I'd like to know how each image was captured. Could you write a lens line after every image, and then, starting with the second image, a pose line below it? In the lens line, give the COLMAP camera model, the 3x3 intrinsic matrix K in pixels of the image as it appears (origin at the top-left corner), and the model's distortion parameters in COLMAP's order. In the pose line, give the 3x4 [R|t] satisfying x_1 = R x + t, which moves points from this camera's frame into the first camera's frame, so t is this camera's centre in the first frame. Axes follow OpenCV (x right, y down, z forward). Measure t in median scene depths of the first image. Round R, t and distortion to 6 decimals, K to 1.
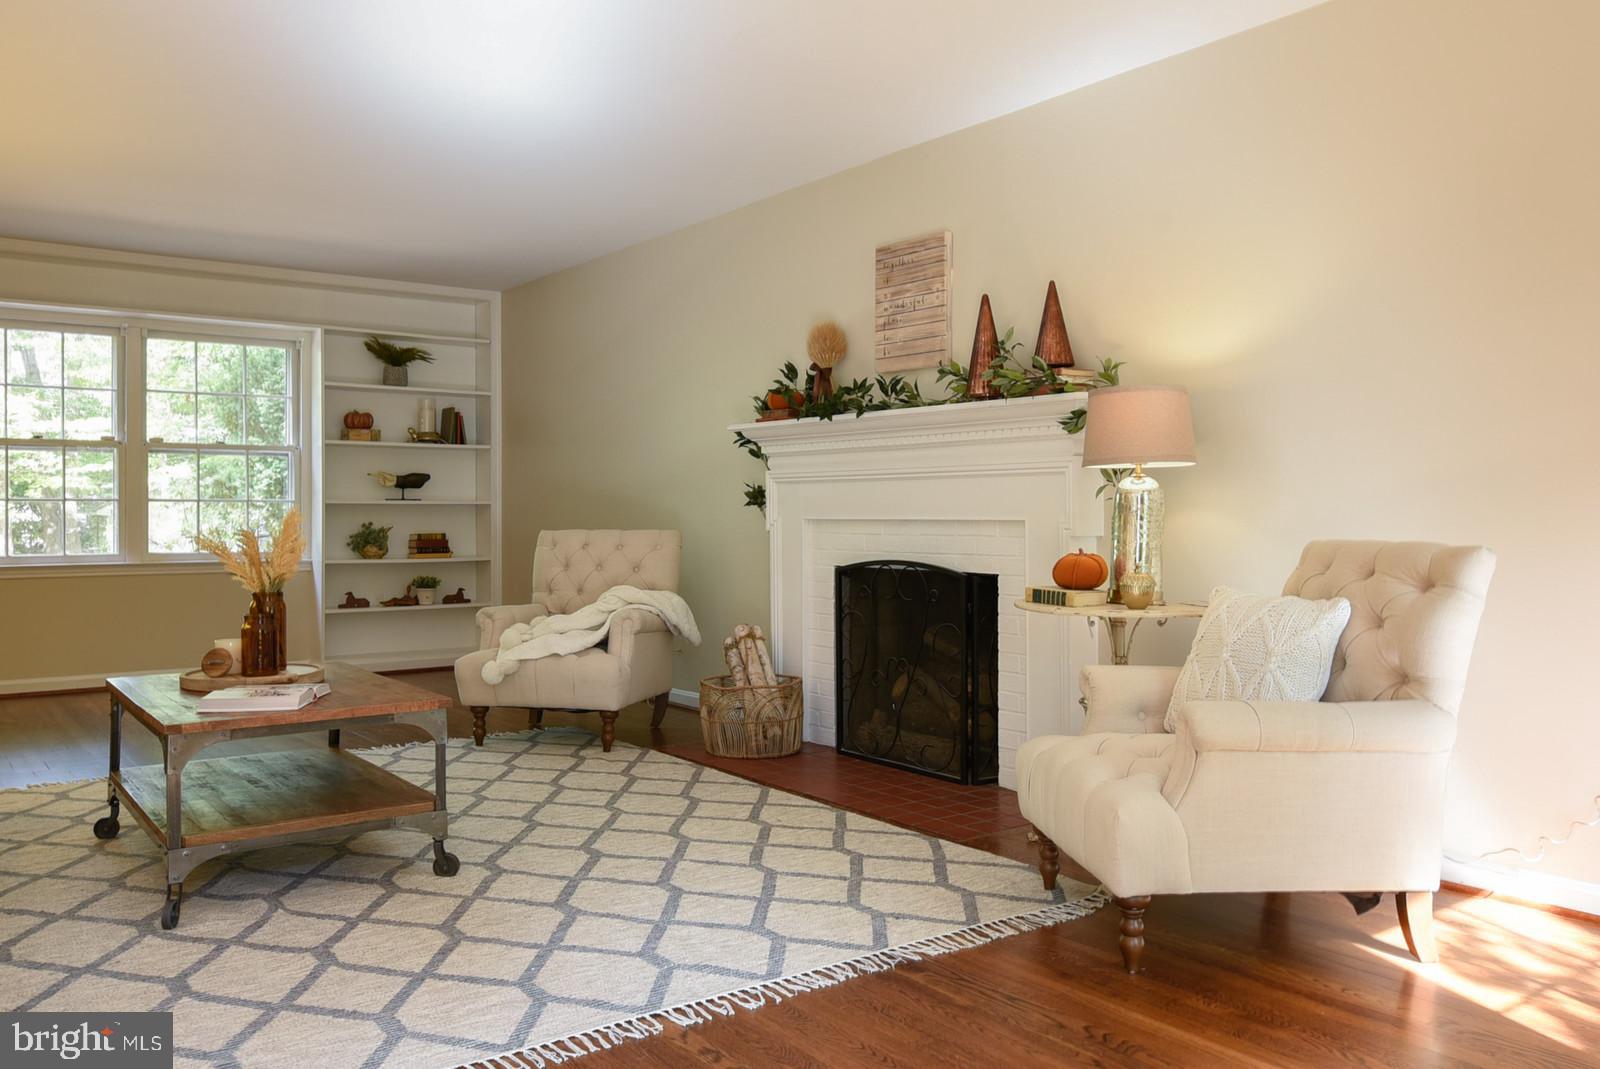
lens RADIAL K [[1259.5, 0, 801.0], [0, 1259.5, 525.8], [0, 0, 1]] dist [0.004727, 0.002362]
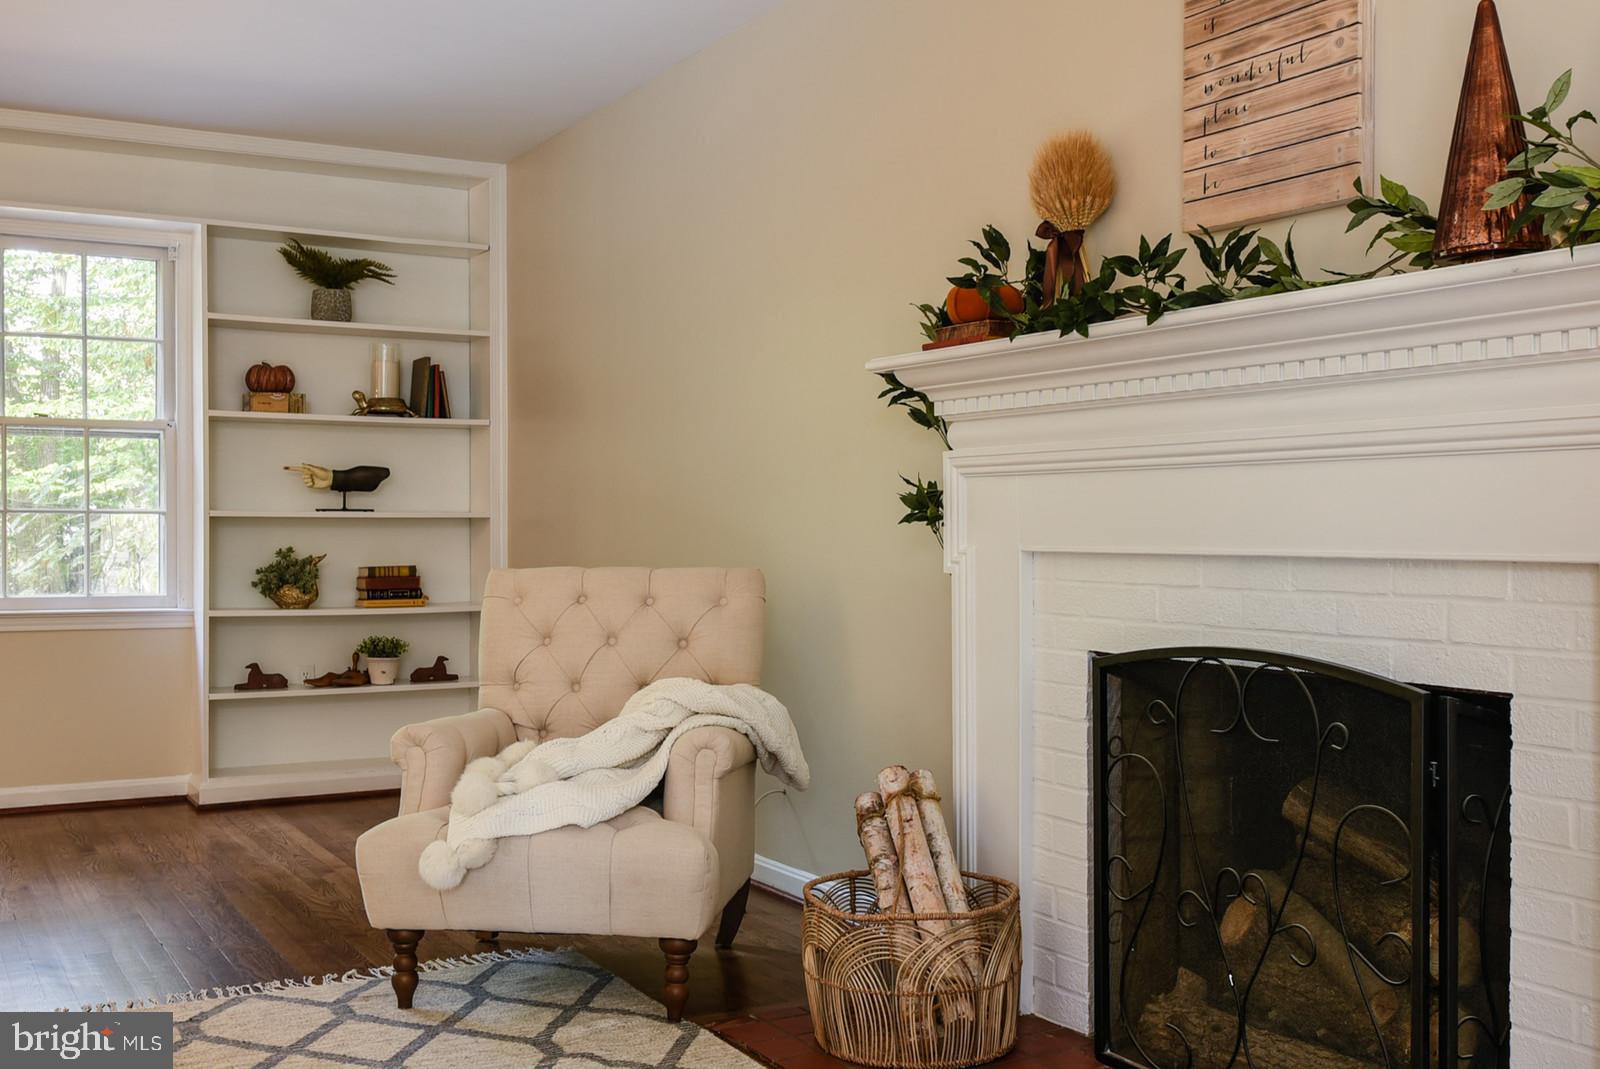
lens RADIAL K [[1616.5, 0, 788.3], [0, 1616.5, 538.3], [0, 0, 1]] dist [-0.000877, 0.001935]
pose [[0.991403, 0.001779, -0.130831, -0.005640], [-0.002173, 0.999994, -0.002871, -0.008105], [0.130825, 0.003130, 0.991400, 0.378852]]
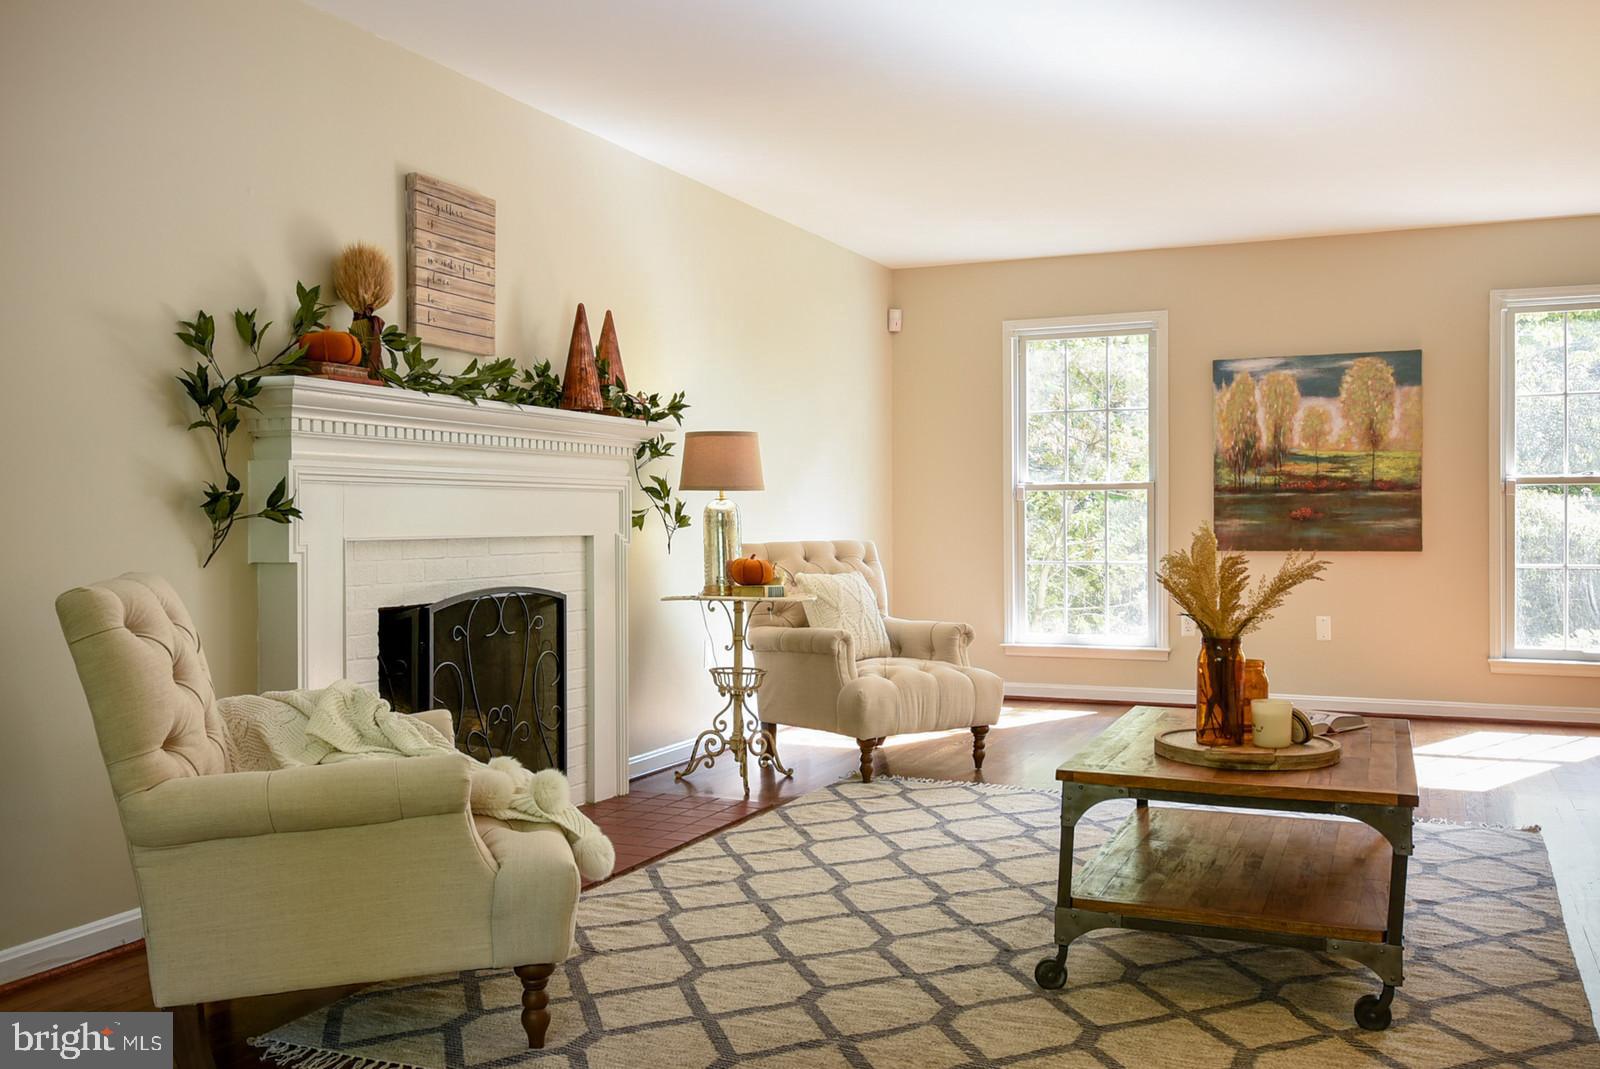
lens RADIAL K [[1423.2, 0, 800.0], [0, 1423.2, 534.5], [0, 0, 1]] dist [0.001137, 0.000957]
pose [[-0.471229, -0.003730, 0.882003, -0.741192], [0.013830, 0.999837, 0.011617, -0.013242], [-0.881903, 0.017672, -0.471100, 1.129726]]
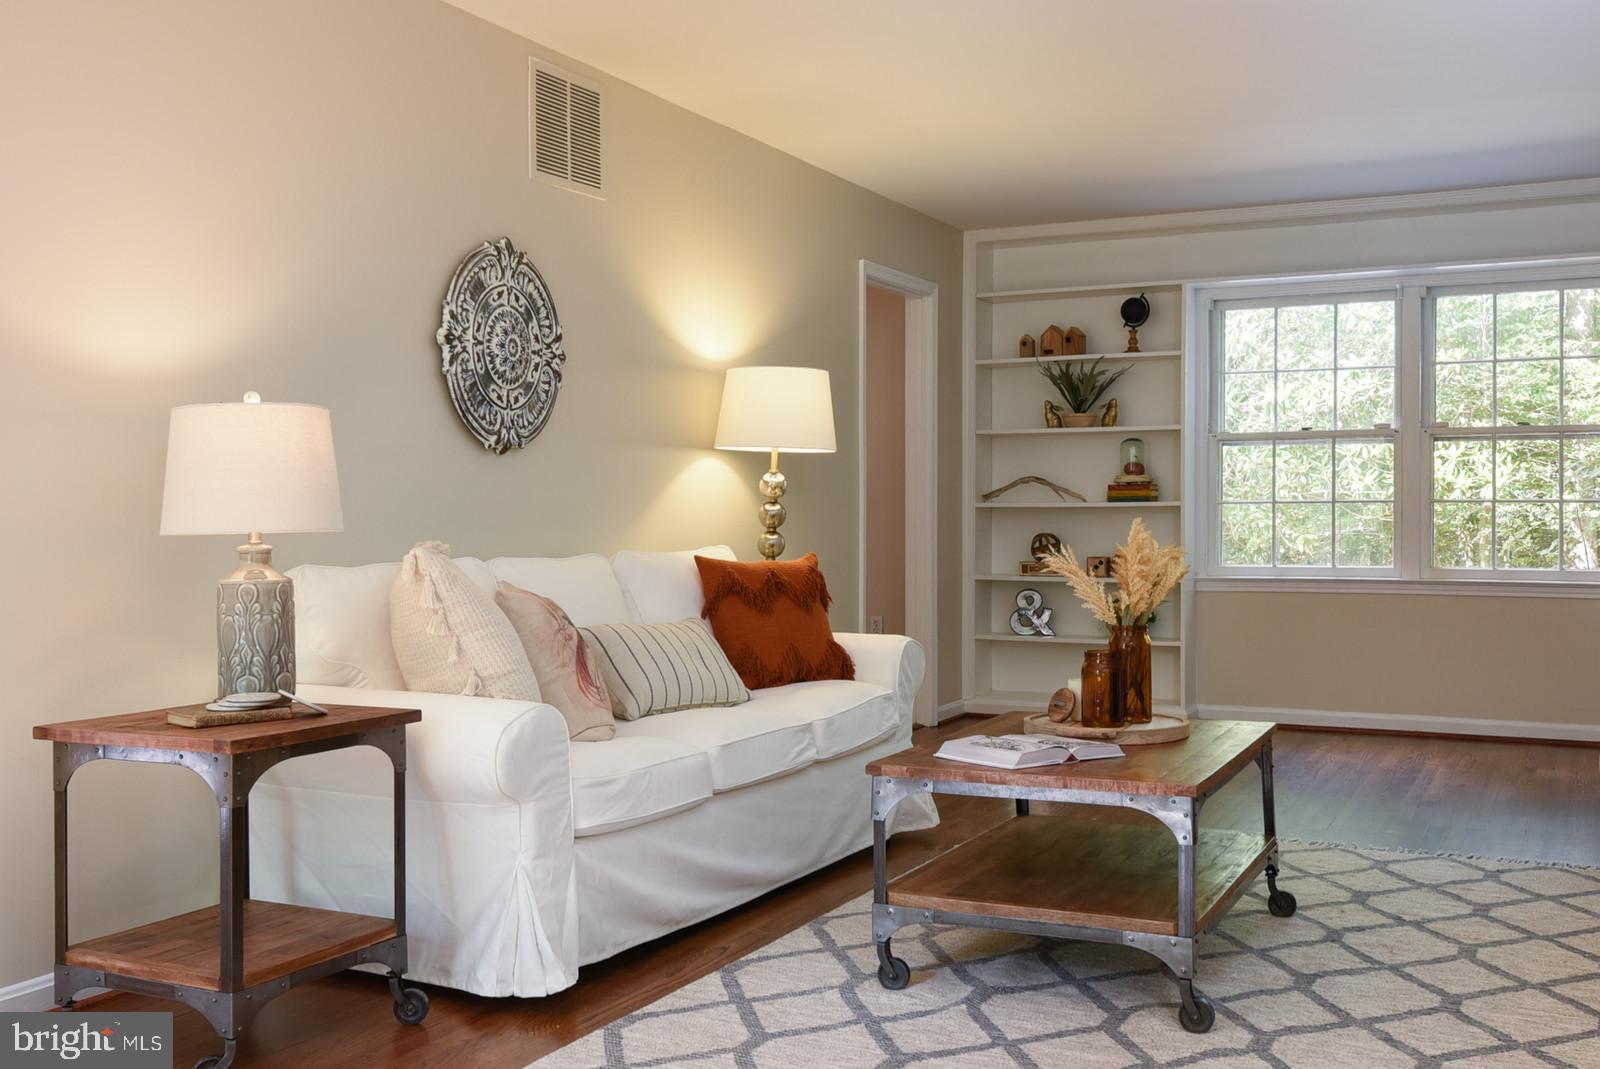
lens RADIAL K [[1616.5, 0, 788.3], [0, 1616.5, 538.3], [0, 0, 1]] dist [-0.000877, 0.001935]
pose [[0.449536, 0.015568, -0.893126, 0.277854], [-0.007622, 0.999879, 0.013592, -0.010400], [0.893230, 0.000697, 0.449600, 0.237707]]
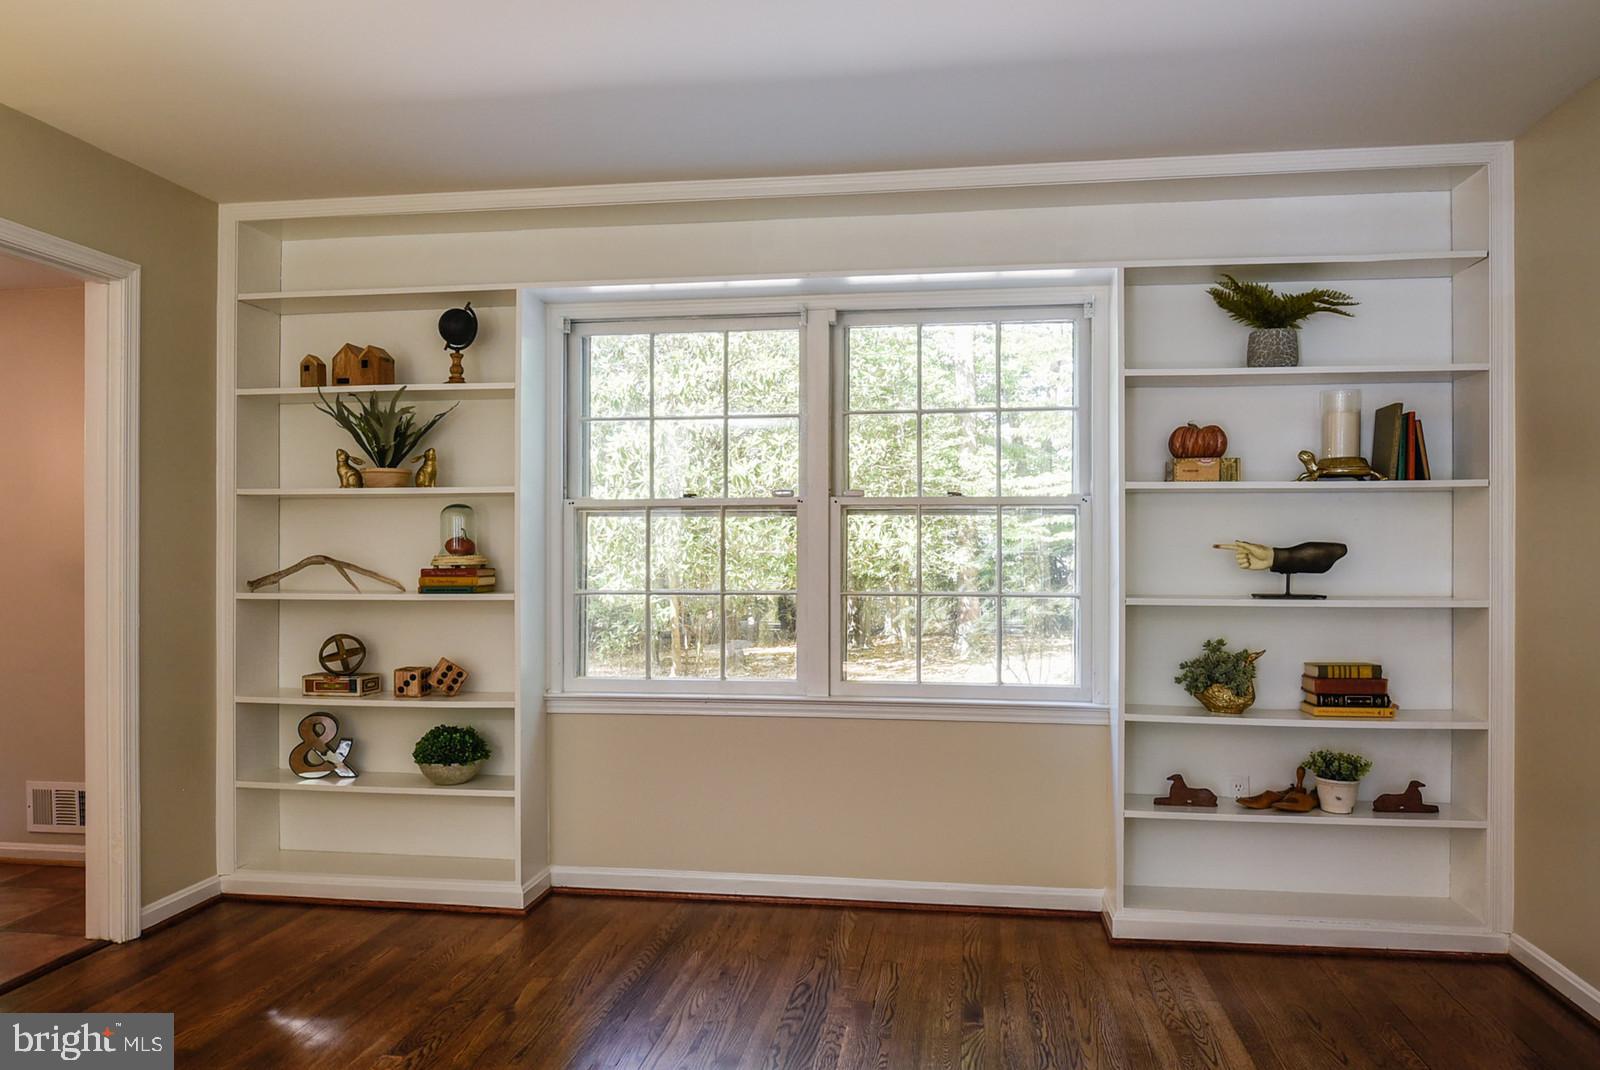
lens RADIAL K [[1103.5, 0, 796.1], [0, 1103.5, 548.5], [0, 0, 1]] dist [-0.004416, -0.002549]
pose [[0.702120, 0.000262, -0.712058, -0.206605], [-0.010035, 0.999904, -0.009527, -0.048598], [0.711988, 0.013834, 0.702056, 0.807501]]
